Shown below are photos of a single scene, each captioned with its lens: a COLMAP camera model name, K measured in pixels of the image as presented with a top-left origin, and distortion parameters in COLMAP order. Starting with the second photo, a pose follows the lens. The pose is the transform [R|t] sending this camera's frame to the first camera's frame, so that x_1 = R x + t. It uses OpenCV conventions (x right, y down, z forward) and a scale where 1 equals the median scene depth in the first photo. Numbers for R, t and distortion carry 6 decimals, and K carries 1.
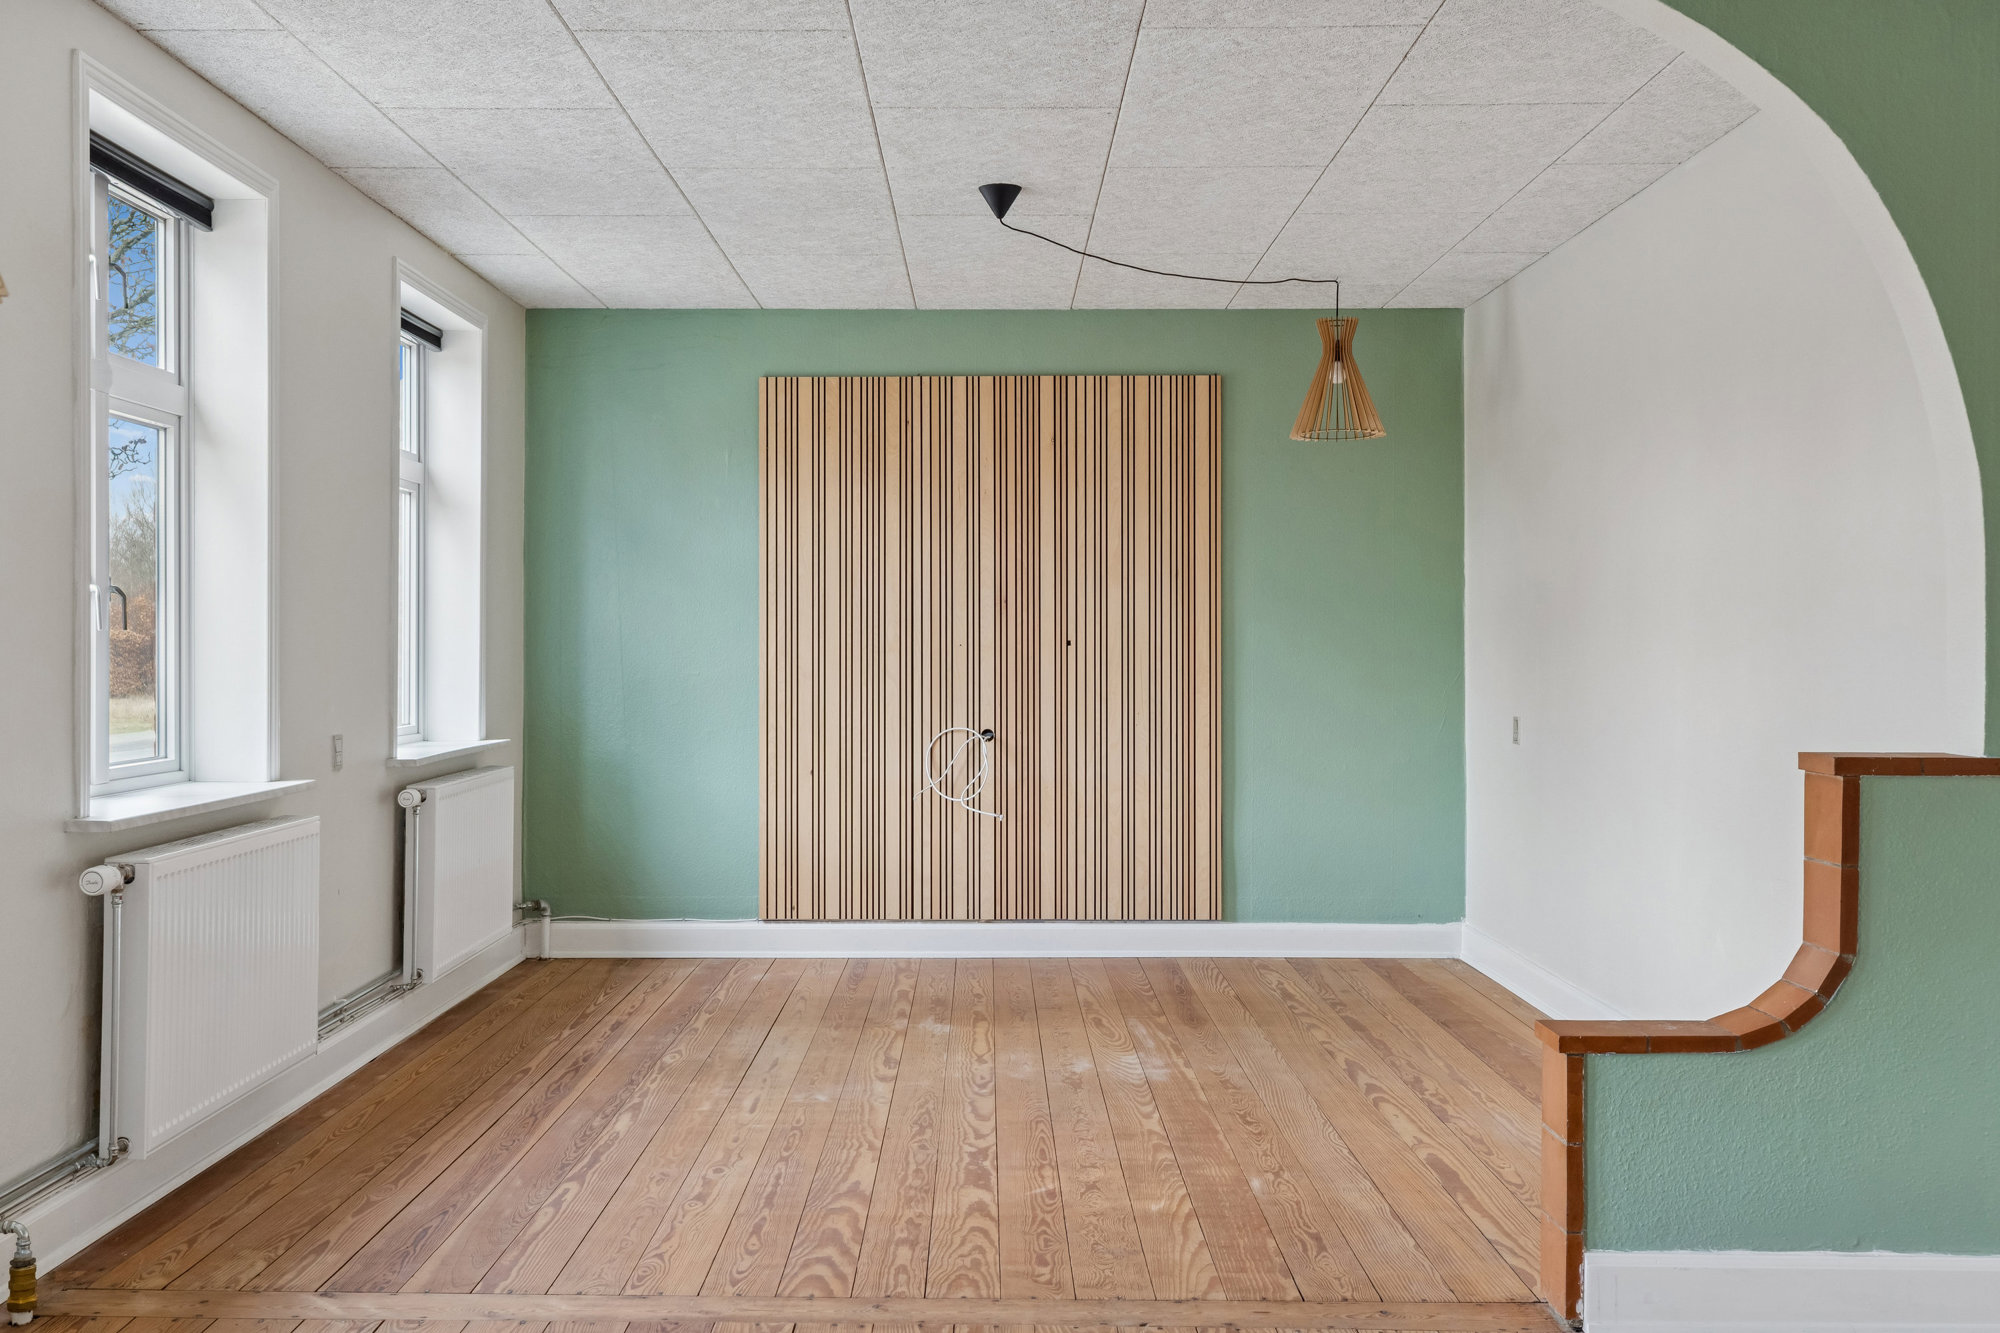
lens RADIAL K [[1989.0, 0, 1002.7], [0, 1989.0, 666.9], [0, 0, 1]] dist [0.013466, 0.000000]
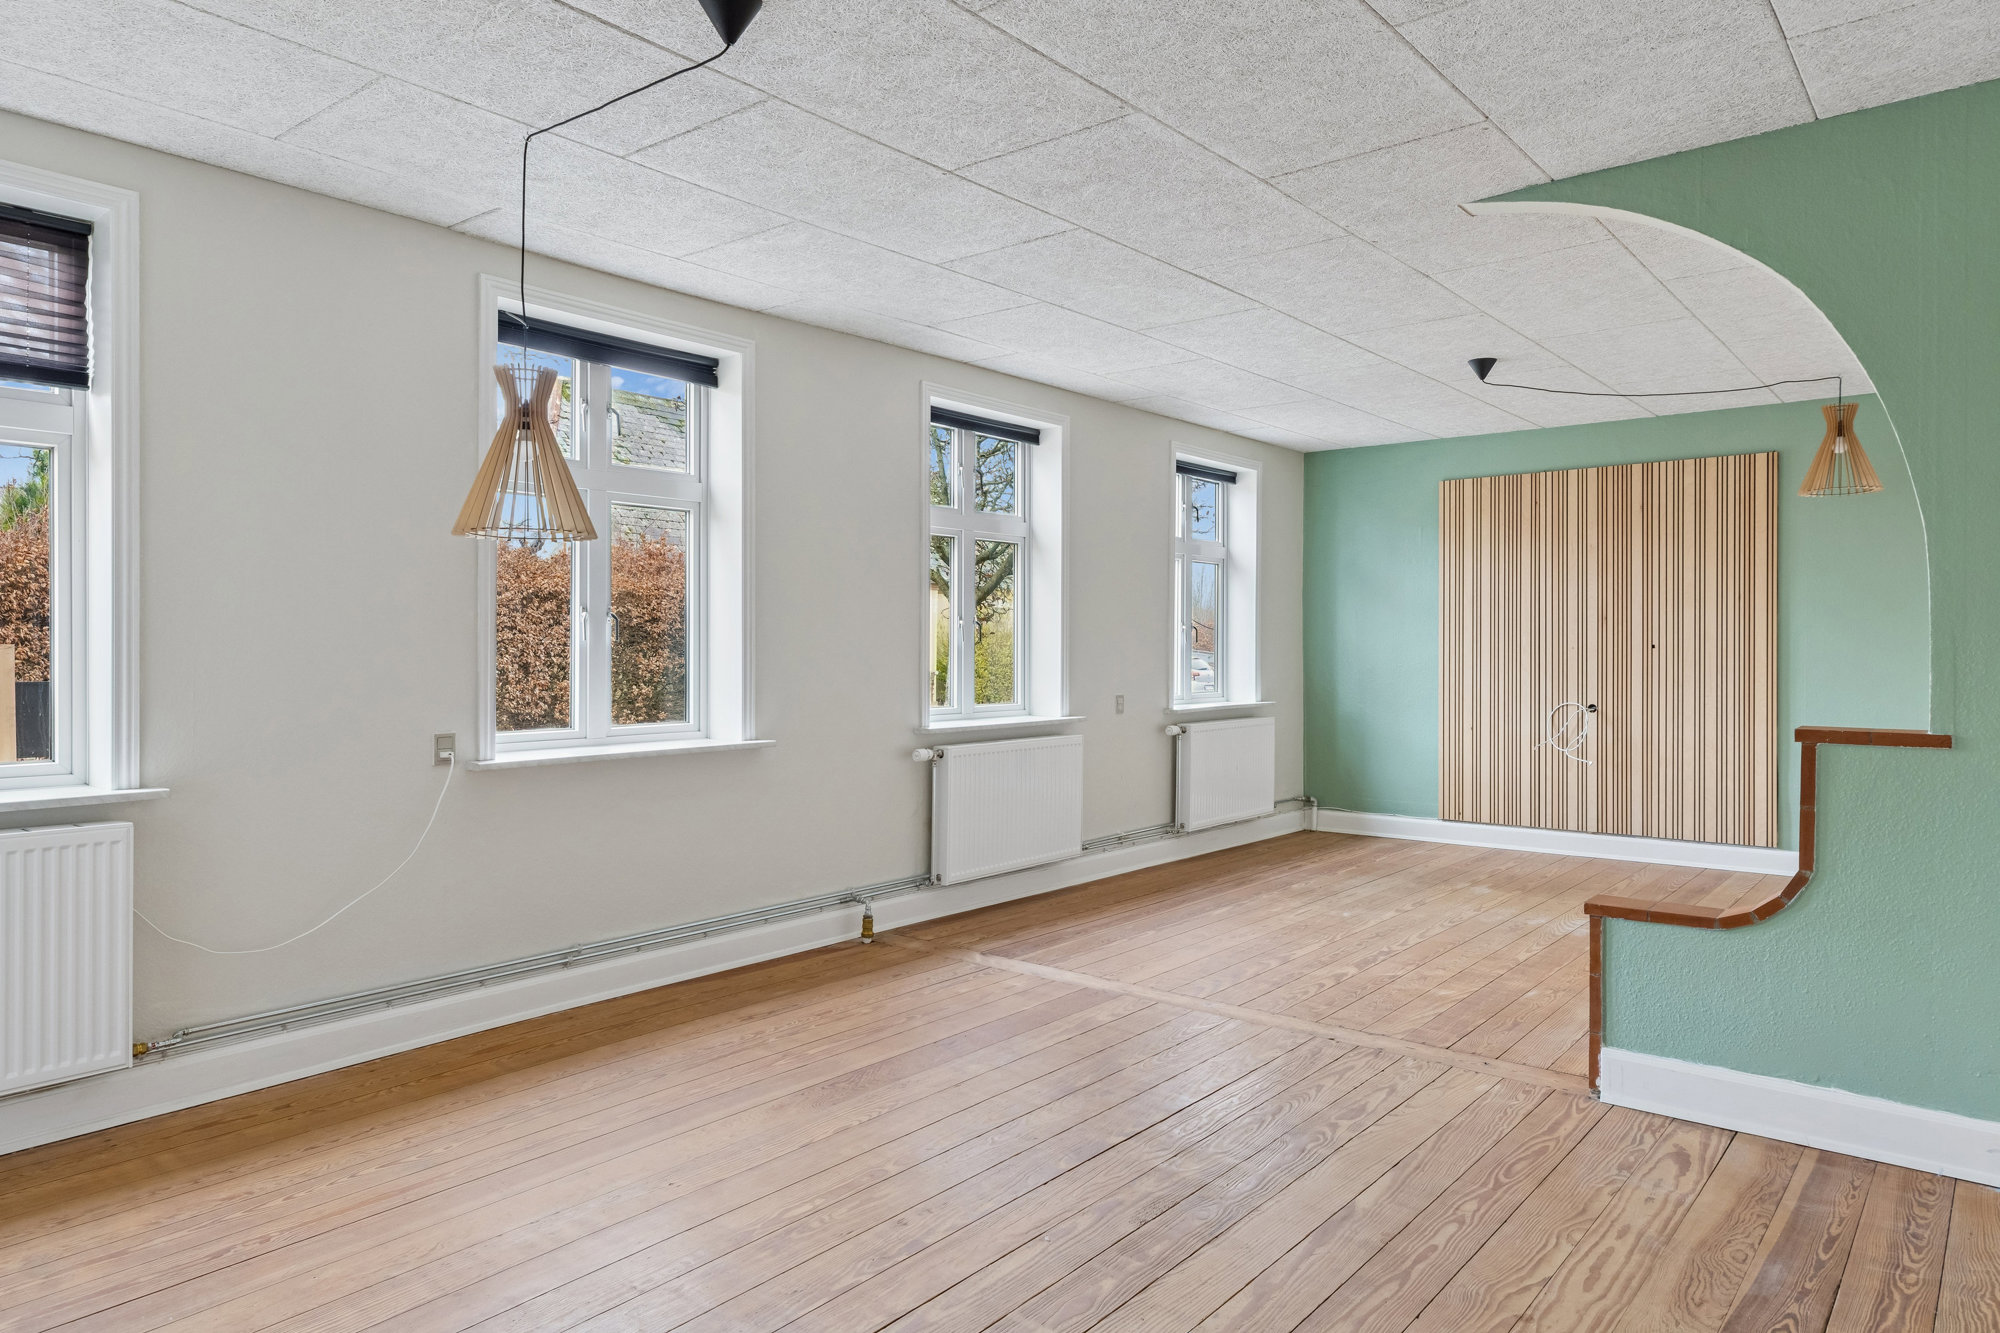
lens RADIAL K [[1284.7, 0, 999.4], [0, 1284.7, 656.7], [0, 0, 1]] dist [-0.008952, -0.000440]
pose [[0.768755, 0.003660, -0.639533, 0.268130], [-0.005786, 0.999983, -0.001232, -0.000575], [0.639517, 0.004647, 0.768763, -0.024183]]
